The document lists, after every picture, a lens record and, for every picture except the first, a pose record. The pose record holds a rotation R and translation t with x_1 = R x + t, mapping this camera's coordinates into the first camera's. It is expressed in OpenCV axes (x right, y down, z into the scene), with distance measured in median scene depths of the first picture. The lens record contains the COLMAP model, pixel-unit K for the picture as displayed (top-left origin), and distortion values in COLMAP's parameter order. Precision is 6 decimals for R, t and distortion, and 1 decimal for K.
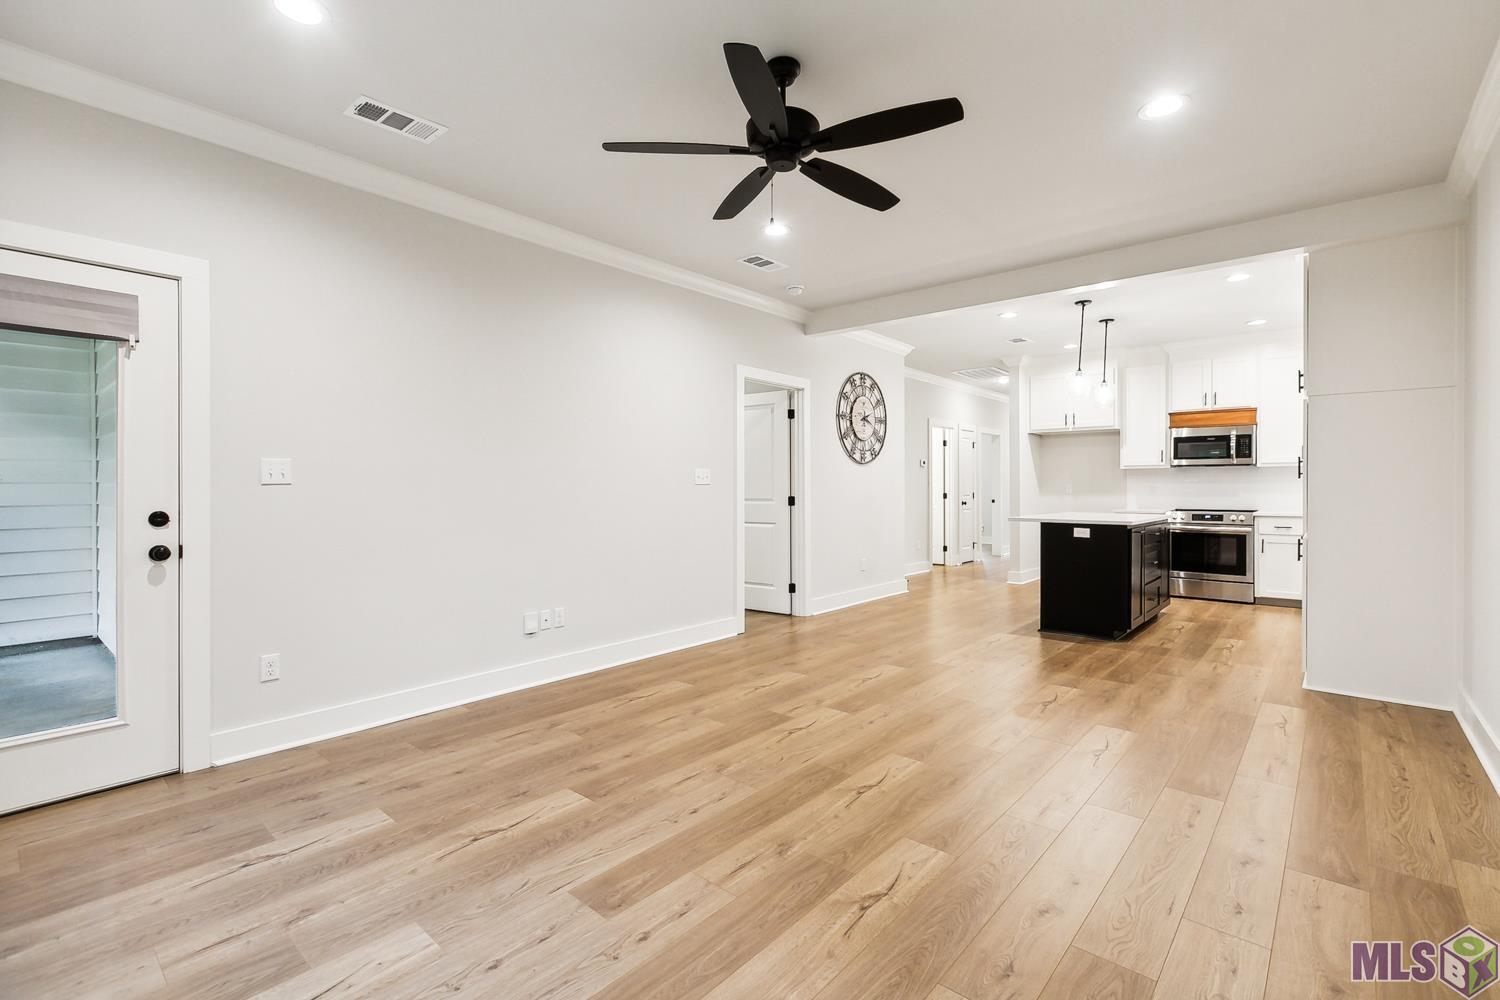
lens RADIAL K [[684.0, 0, 749.9], [0, 684.0, 492.1], [0, 0, 1]] dist [0.003015, 0.000632]
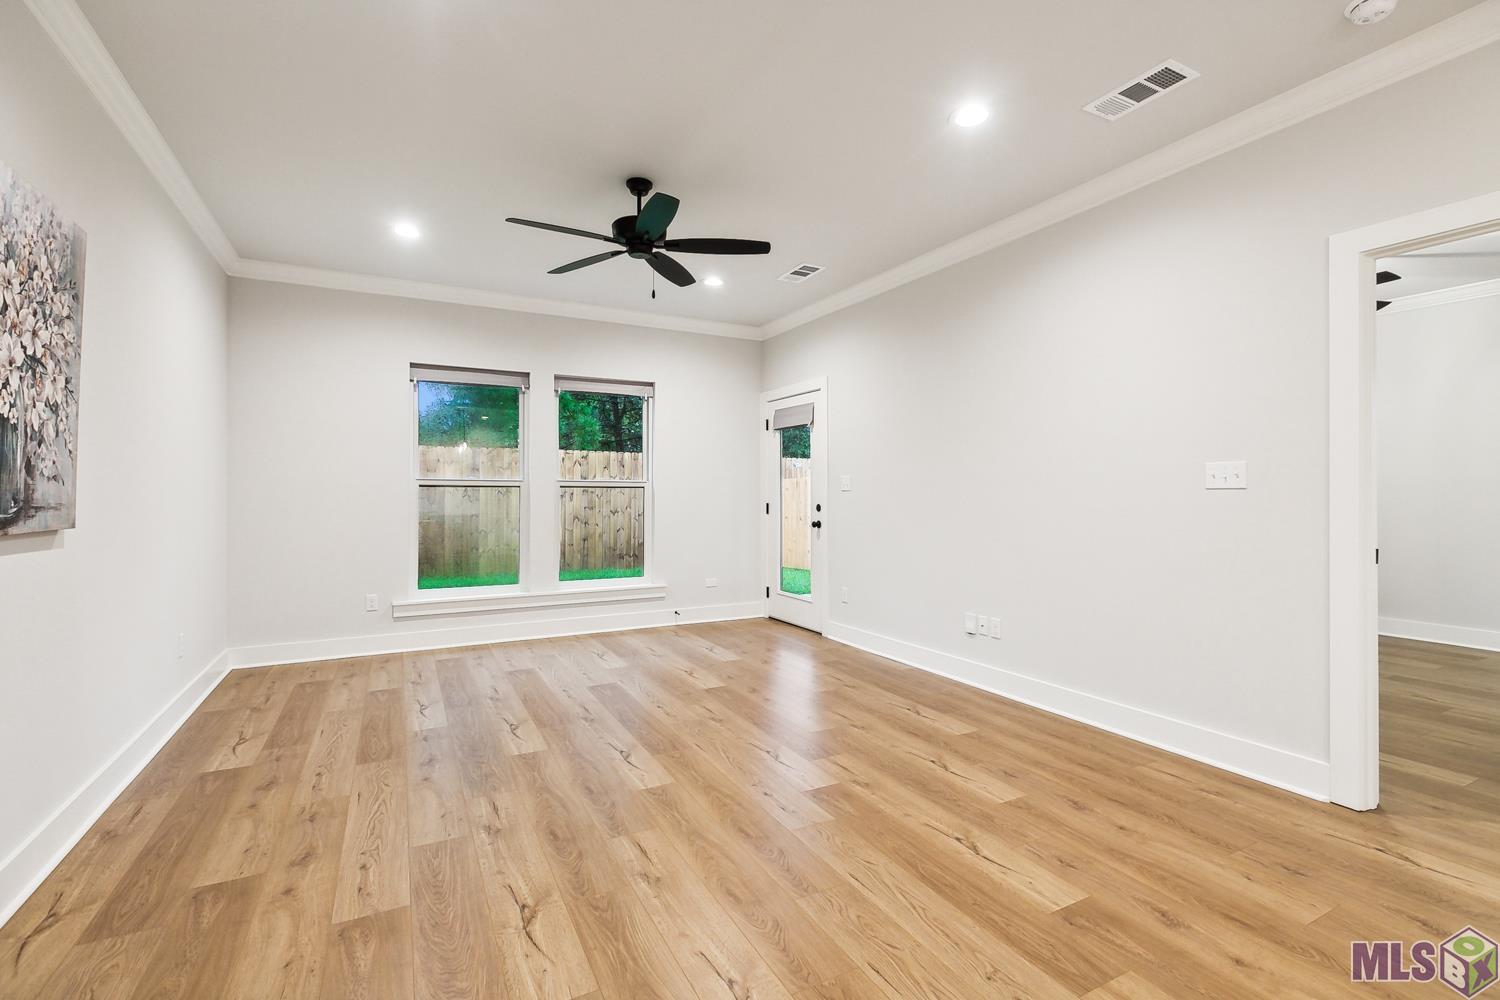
lens RADIAL K [[684.0, 0, 751.8], [0, 684.0, 495.3], [0, 0, 1]] dist [0.003015, 0.000632]
pose [[-0.368577, 0.004873, -0.929585, 1.050386], [-0.006766, 0.999946, 0.007925, -0.012494], [0.929573, 0.009211, -0.368524, 1.467103]]
